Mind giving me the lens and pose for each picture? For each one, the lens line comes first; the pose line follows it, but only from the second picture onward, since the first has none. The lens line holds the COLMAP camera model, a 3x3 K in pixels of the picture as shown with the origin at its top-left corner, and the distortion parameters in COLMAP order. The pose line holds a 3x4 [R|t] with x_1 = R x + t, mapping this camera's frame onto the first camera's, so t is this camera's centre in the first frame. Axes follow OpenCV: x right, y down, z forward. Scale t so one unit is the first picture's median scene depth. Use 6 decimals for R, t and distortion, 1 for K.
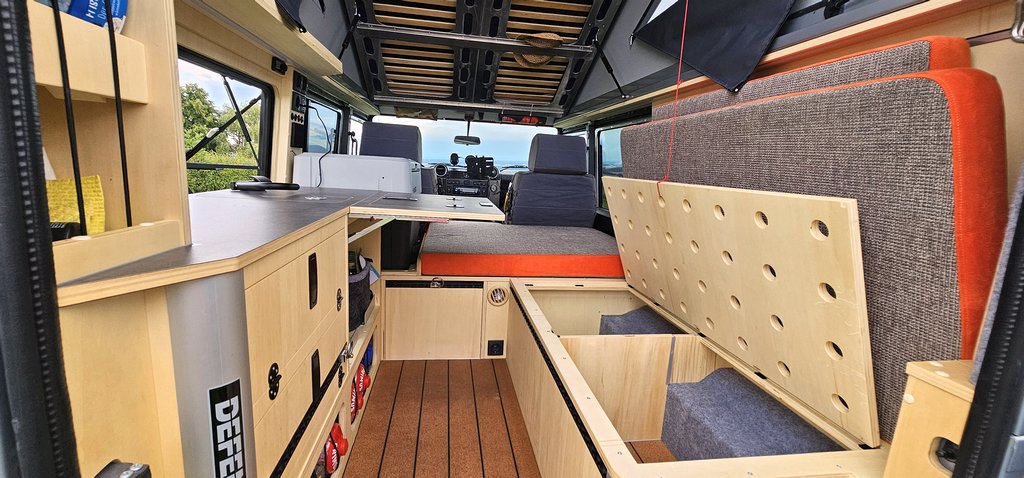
lens RADIAL K [[418.8, 0, 510.1], [0, 418.8, 239.8], [0, 0, 1]] dist [-0.005451, 0.002766]
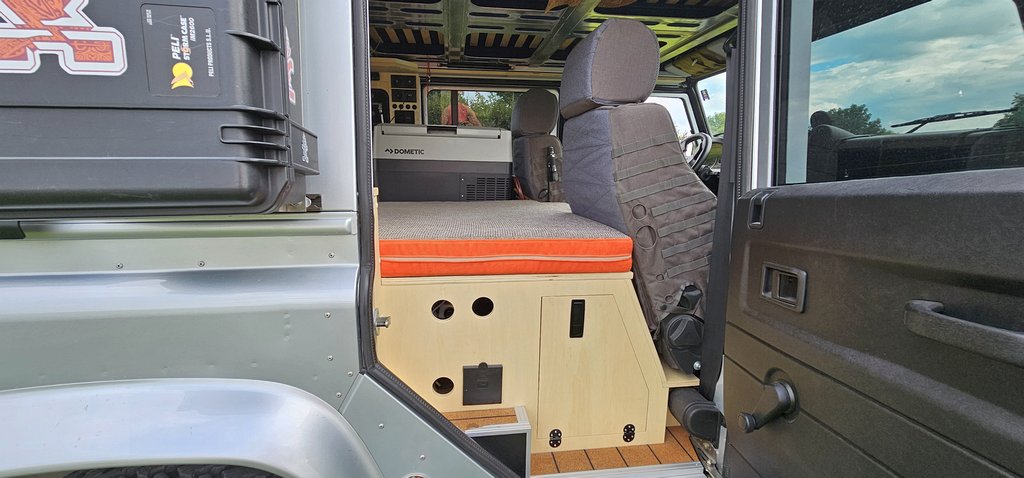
lens RADIAL K [[418.8, 0, 506.4], [0, 418.8, 247.8], [0, 0, 1]] dist [-0.005451, 0.002766]
pose [[-0.022539, 0.132156, -0.990973, 0.907655], [-0.183517, 0.973835, 0.134044, -0.070848], [0.982758, 0.184882, 0.002304, 1.335843]]
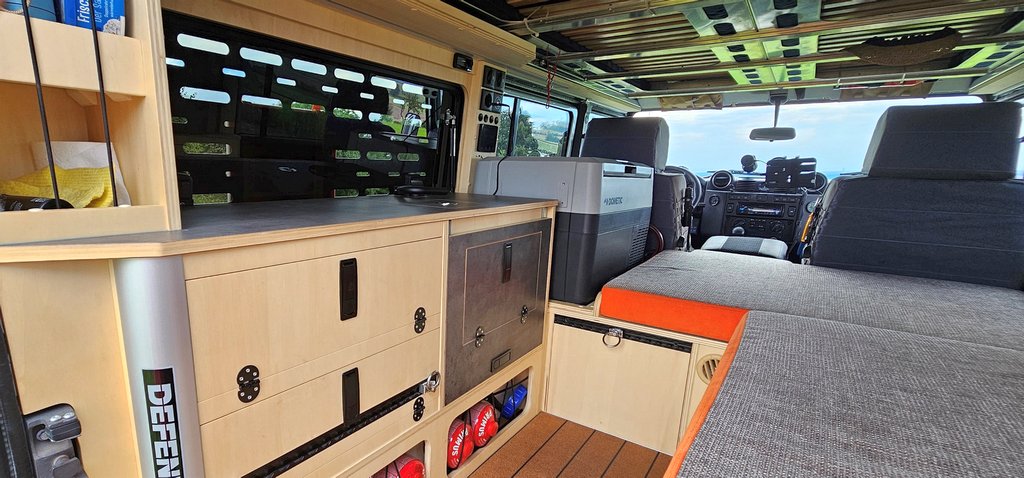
lens RADIAL K [[477.1, 0, 437.3], [0, 477.1, 274.8], [0, 0, 1]] dist [-0.002474, 0.001097]
pose [[0.697454, 0.119928, -0.706524, 0.168951], [-0.110088, 0.992125, 0.059732, -0.006486], [0.708124, 0.036119, 0.705164, 0.194221]]
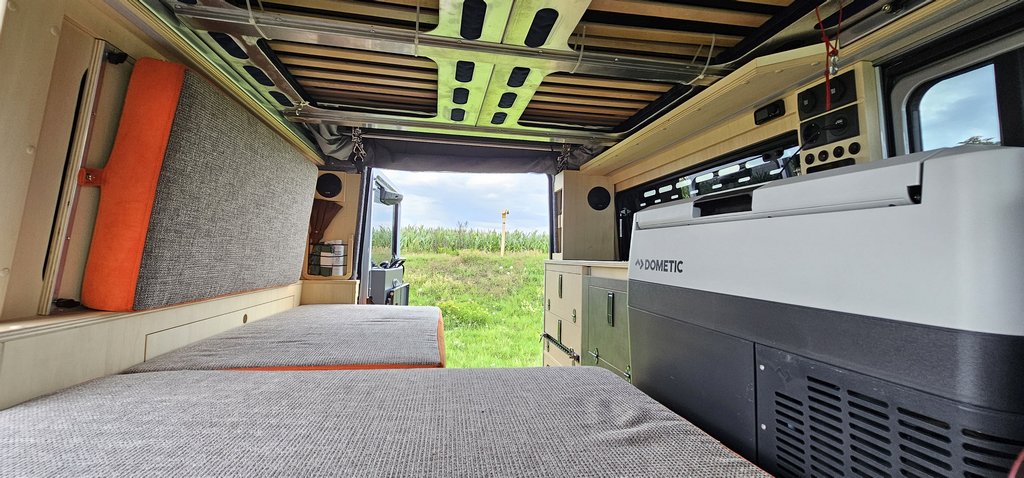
lens RADIAL K [[418.8, 0, 505.5], [0, 418.8, 237.8], [0, 0, 1]] dist [-0.005451, 0.002766]
pose [[-0.996669, -0.080833, -0.010819, -0.056873], [-0.081553, 0.988465, 0.127613, -0.198871], [0.000379, 0.128070, -0.991765, 1.486186]]
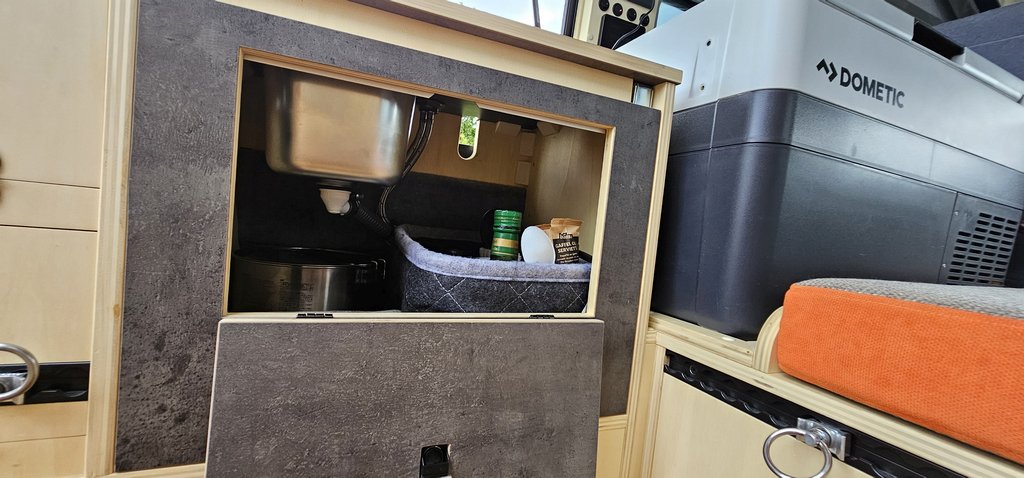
lens RADIAL K [[418.8, 0, 510.2], [0, 418.8, 243.8], [0, 0, 1]] dist [-0.005451, 0.002766]
pose [[0.251279, 0.016145, -0.967780, -0.013392], [-0.254309, 0.965834, -0.049918, 0.061402], [0.933909, 0.258658, 0.246799, 0.750398]]
